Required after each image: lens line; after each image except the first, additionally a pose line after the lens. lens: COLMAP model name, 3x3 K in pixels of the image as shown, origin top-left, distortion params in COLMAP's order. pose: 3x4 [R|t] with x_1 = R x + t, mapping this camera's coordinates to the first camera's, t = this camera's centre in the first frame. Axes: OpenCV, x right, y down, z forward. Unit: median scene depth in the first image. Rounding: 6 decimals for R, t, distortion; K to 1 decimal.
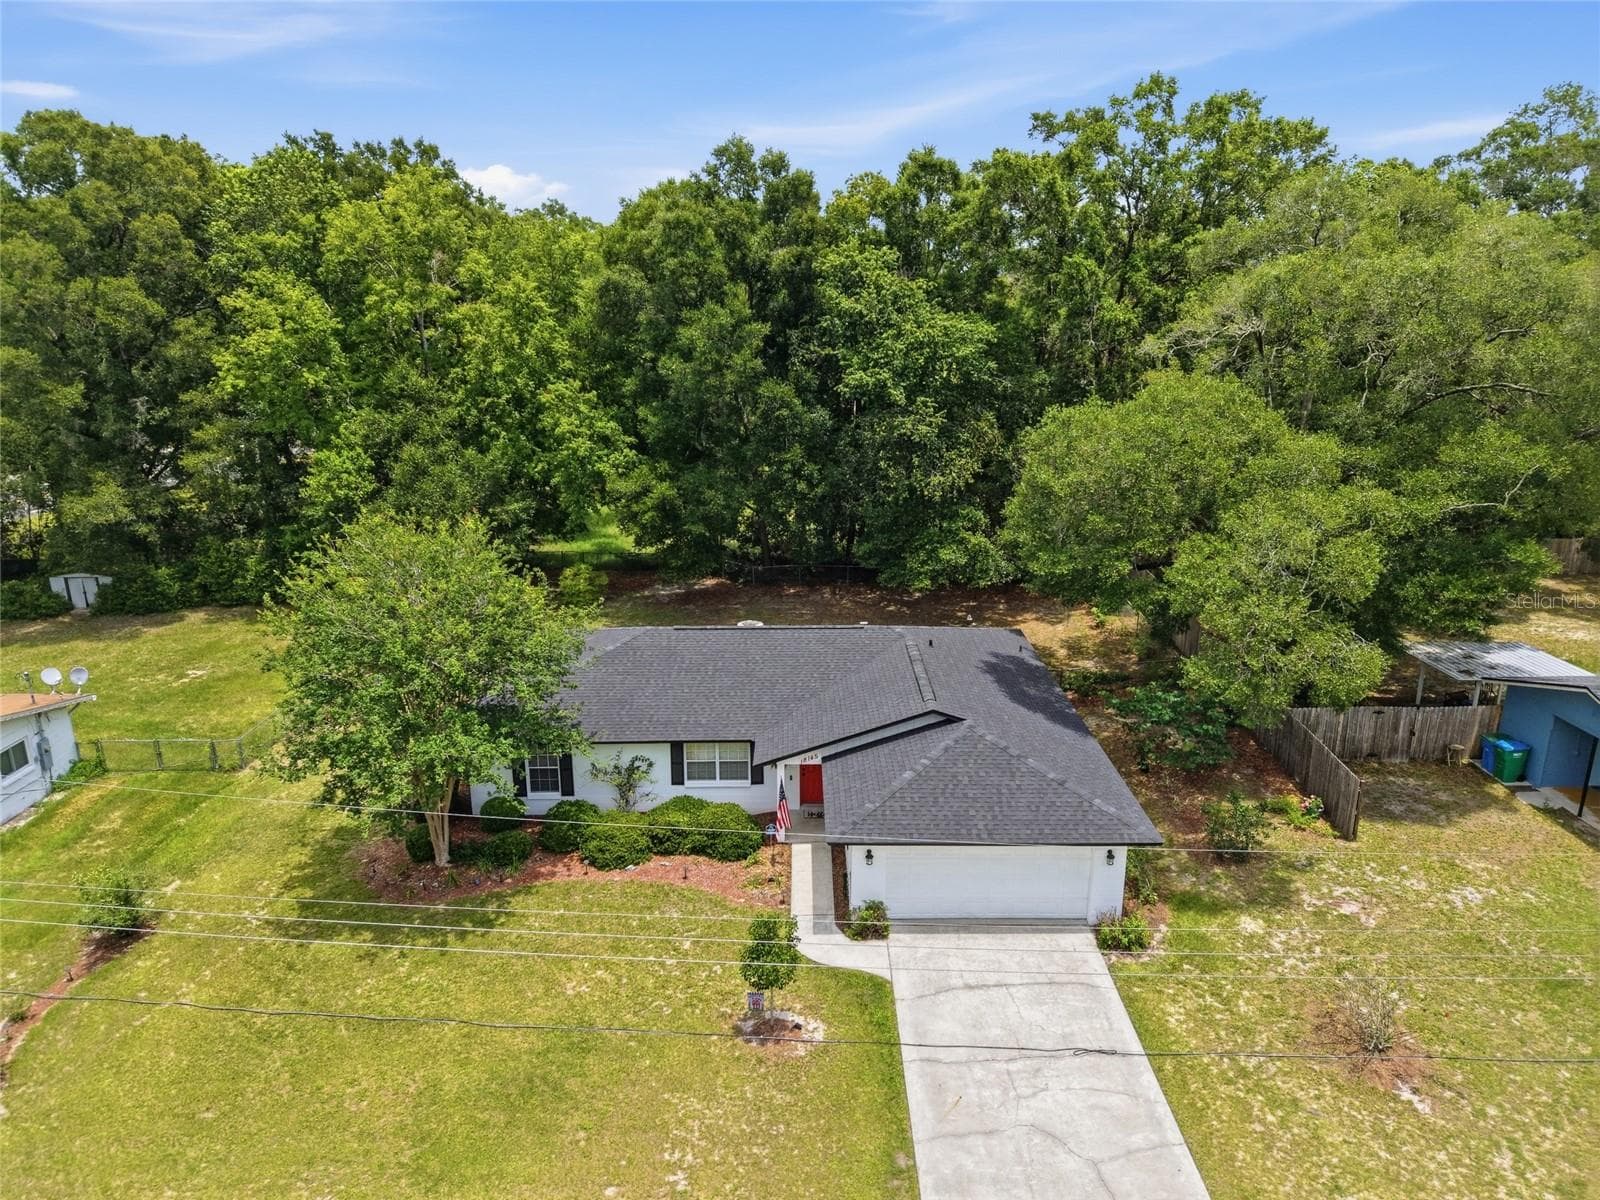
lens RADIAL K [[1066.7, 0, 810.1], [0, 1066.7, 599.4], [0, 0, 1]] dist [0.020810, -0.019374]
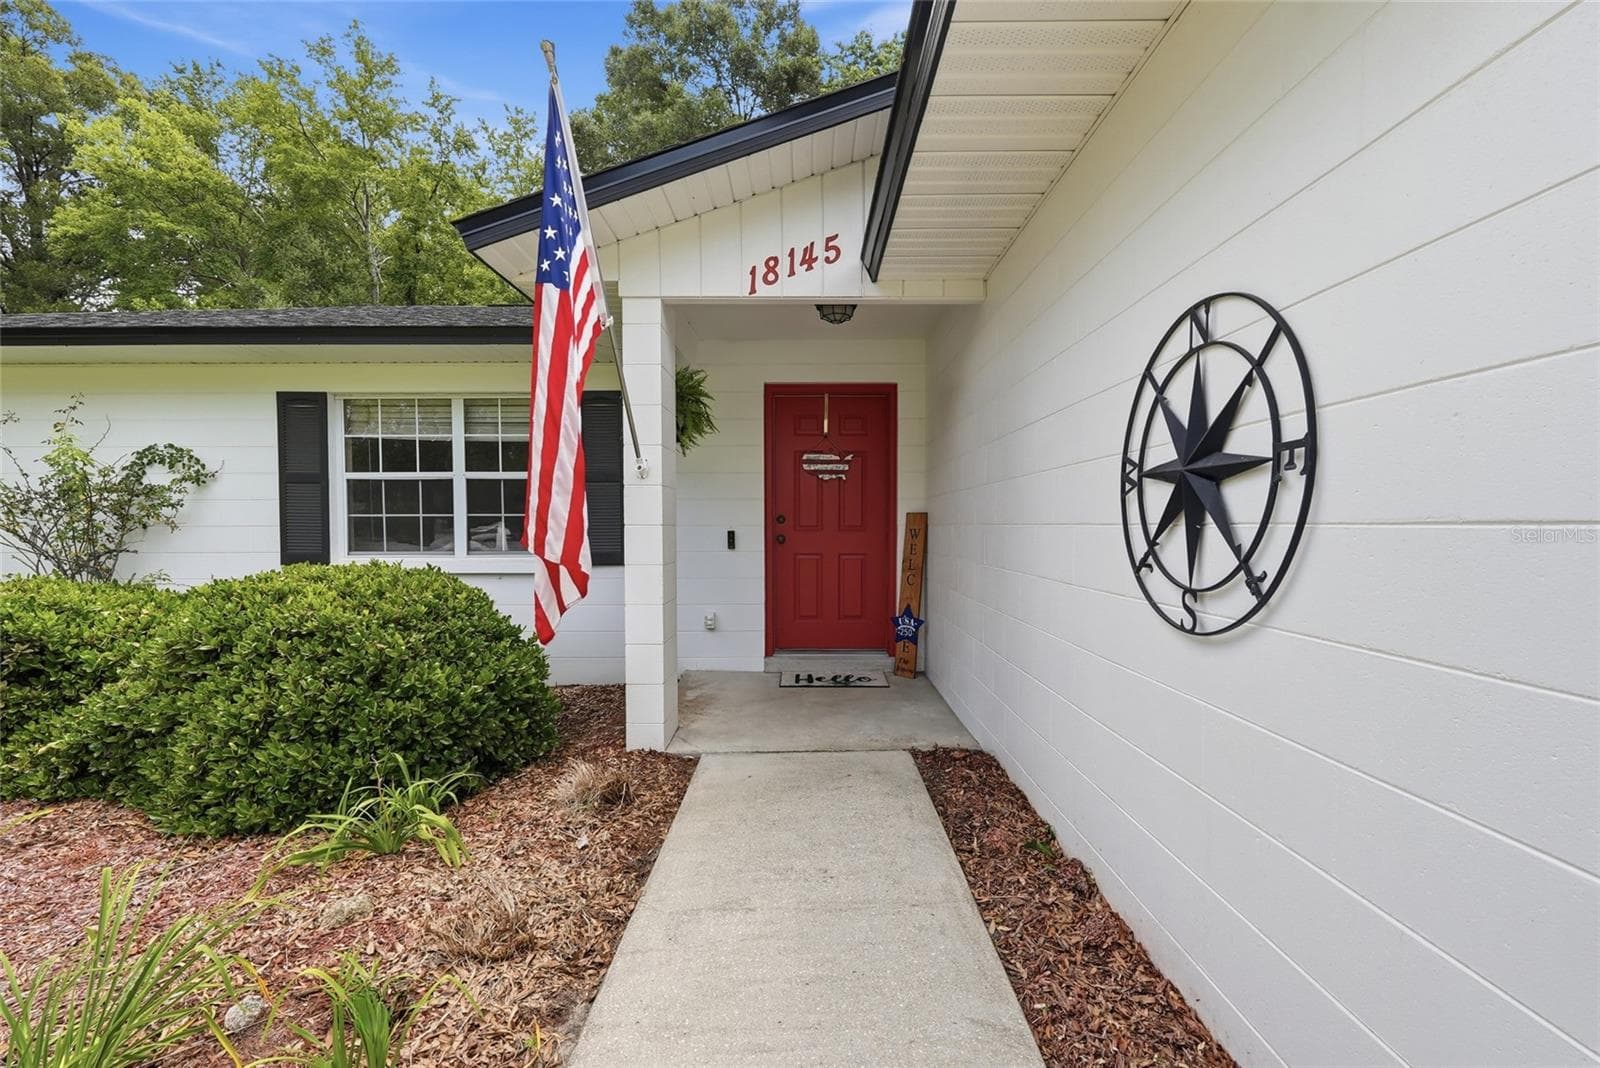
lens RADIAL K [[715.5, 0, 800.0], [0, 715.5, 534.0], [0, 0, 1]] dist [0.001575, 0.000080]
pose [[0.999888, -0.004556, -0.014235, 0.001843], [0.000751, 0.966528, -0.256559, 0.192939], [0.014928, 0.256520, 0.966424, 0.752986]]
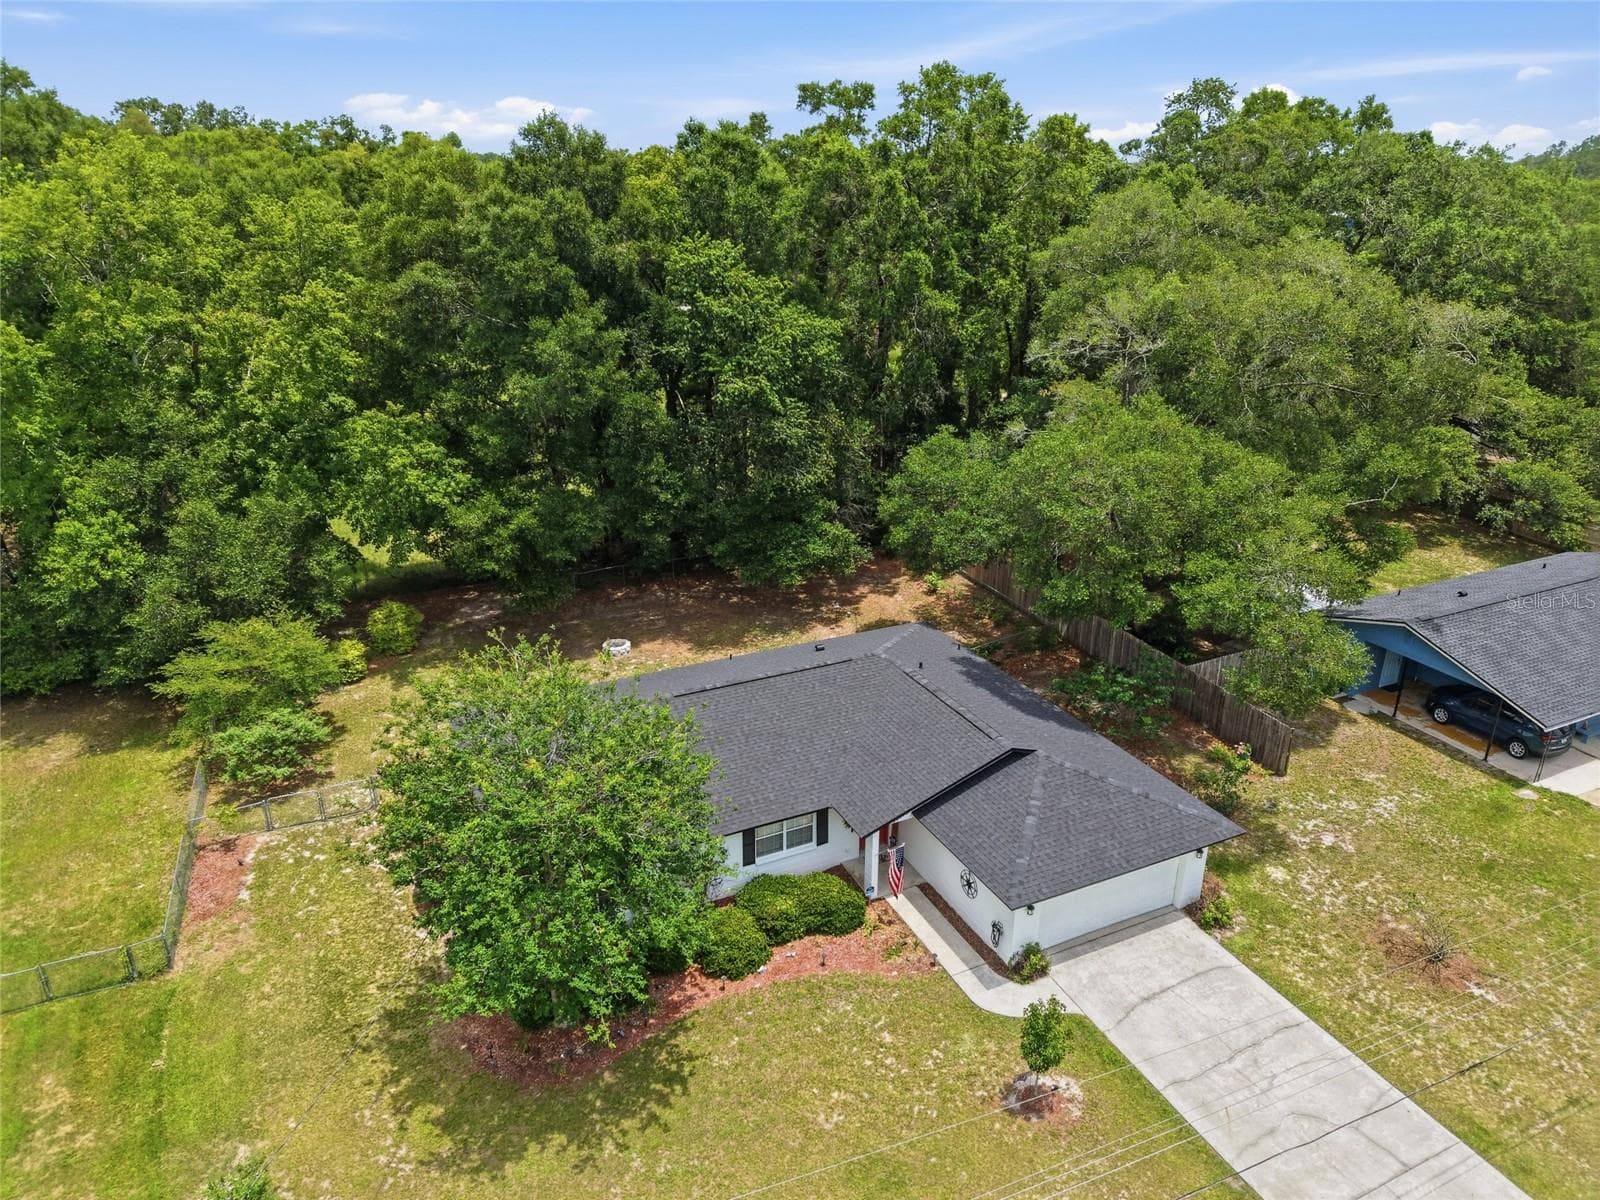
lens RADIAL K [[1066.7, 0, 810.1], [0, 1066.7, 599.4], [0, 0, 1]] dist [0.020810, -0.019374]
pose [[0.903076, -0.151569, 0.401847, -0.388633], [0.109838, 0.986048, 0.125078, -0.162979], [-0.415199, -0.068817, 0.907124, 0.103389]]
